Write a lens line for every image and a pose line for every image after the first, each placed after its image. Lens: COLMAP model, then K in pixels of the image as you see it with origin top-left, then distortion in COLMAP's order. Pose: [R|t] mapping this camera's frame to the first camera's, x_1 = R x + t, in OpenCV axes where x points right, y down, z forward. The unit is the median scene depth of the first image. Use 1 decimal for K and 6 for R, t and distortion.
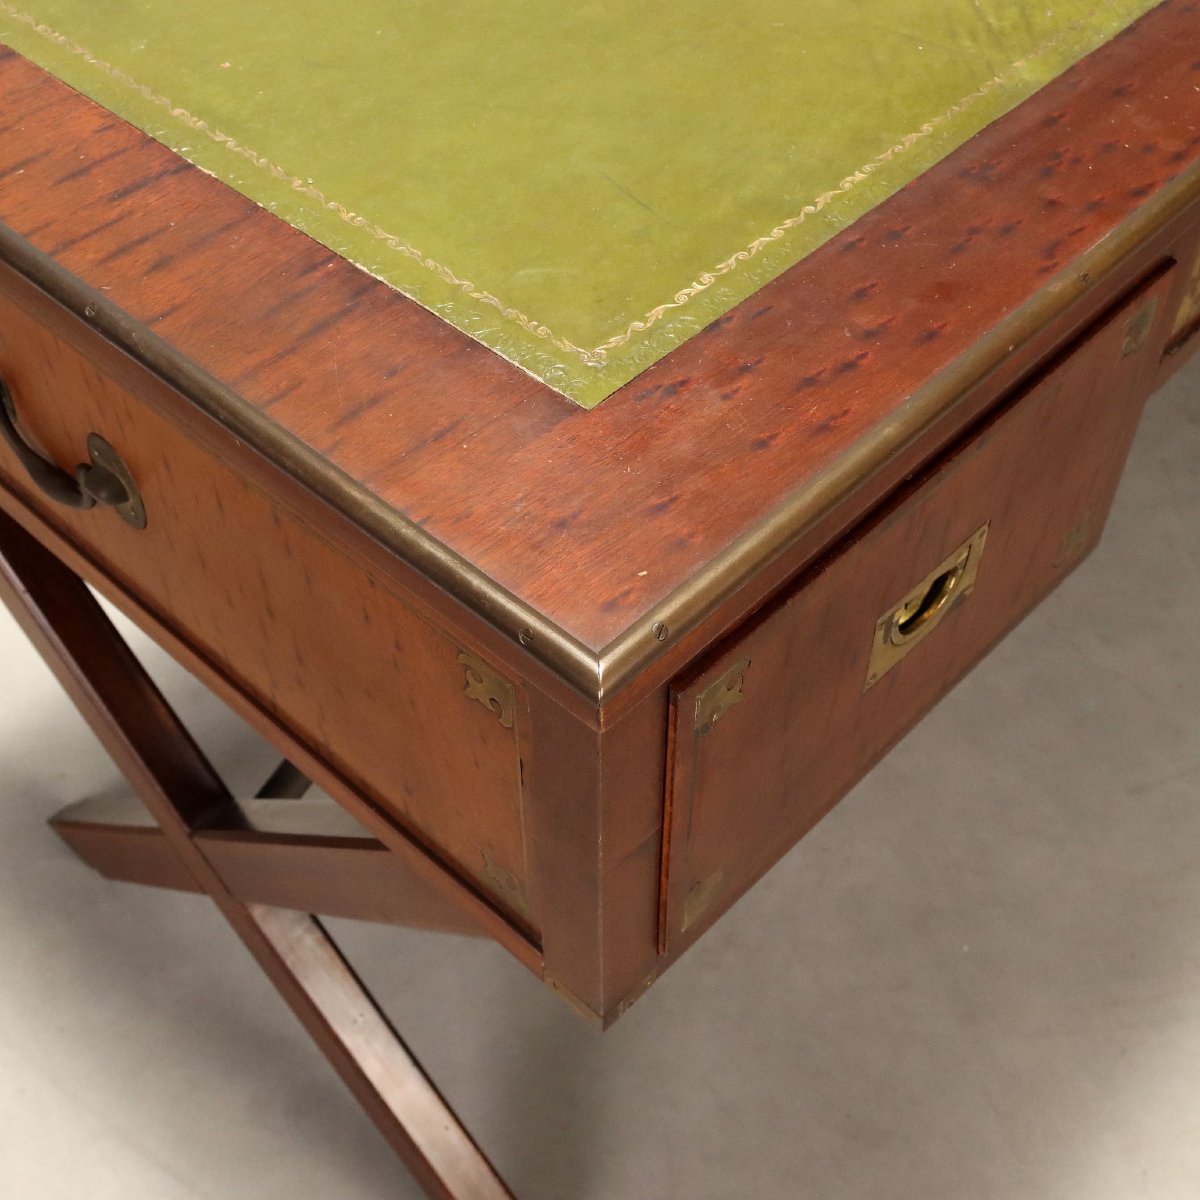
lens RADIAL K [[1607.5, 0, 600.0], [0, 1607.5, 600.0], [0, 0, 1]] dist [-0.012414, 0.004488]
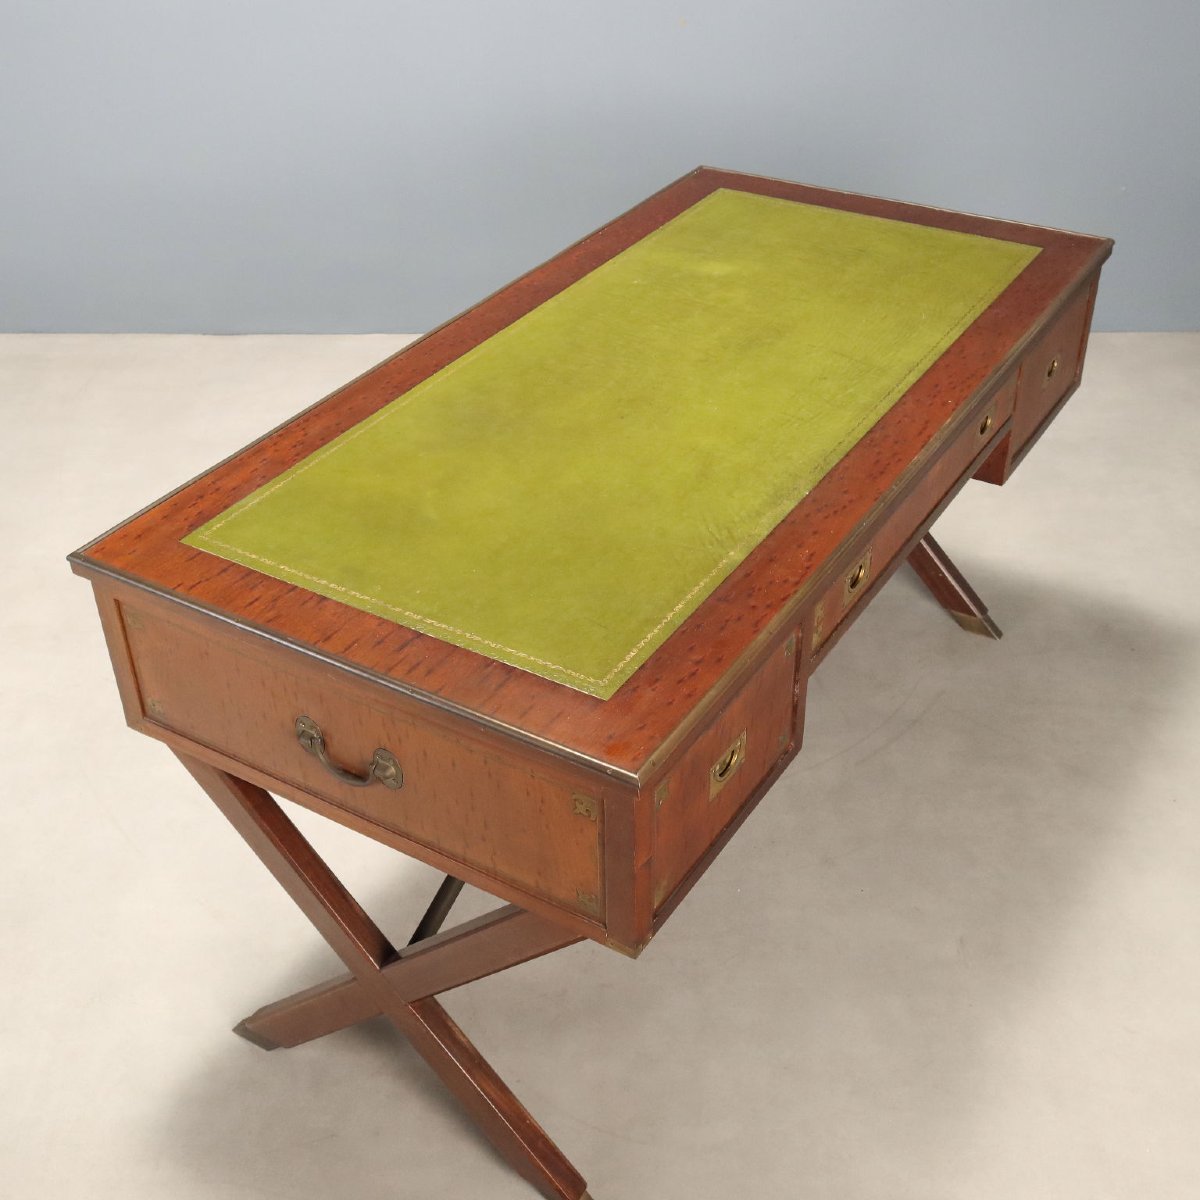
lens RADIAL K [[1502.6, 0, 600.0], [0, 1502.6, 600.0], [0, 0, 1]] dist [-0.002903, 0.014749]
pose [[0.979943, -0.122549, 0.157142, -0.356532], [0.156841, 0.960753, -0.228813, 0.270968], [-0.122933, 0.248870, 0.960704, -1.359469]]
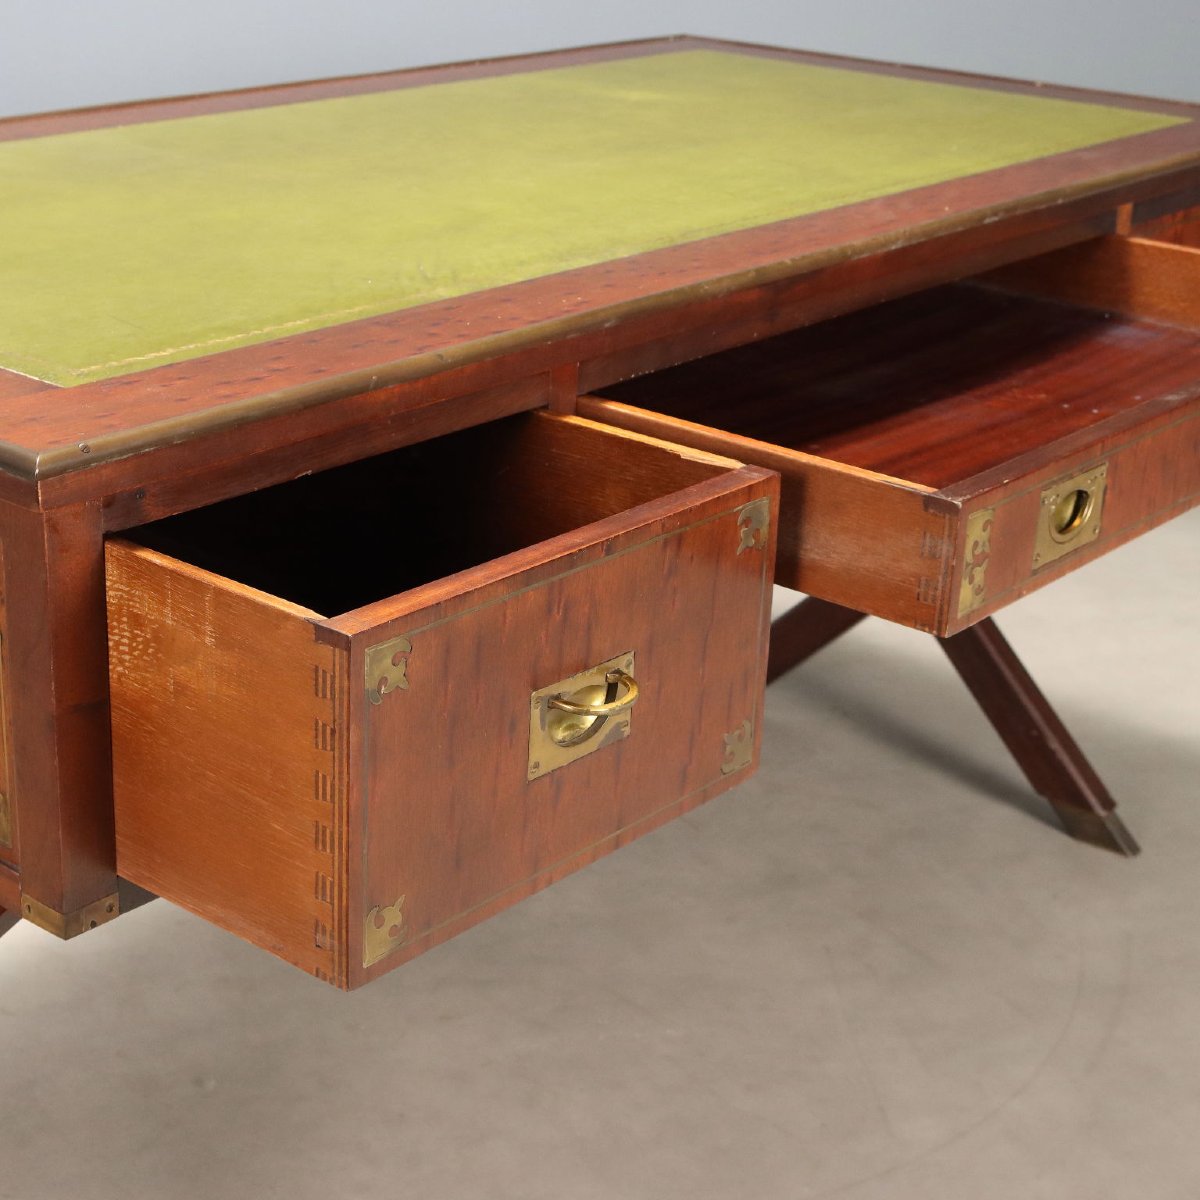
lens RADIAL K [[2219.1, 0, 600.0], [0, 2219.1, 600.0], [0, 0, 1]] dist [-0.008299, -0.042928]
pose [[0.995817, 0.015116, 0.090107, 0.255706], [0.027638, 0.890181, -0.454768, 0.845380], [-0.087086, 0.455356, 0.886040, -0.625695]]
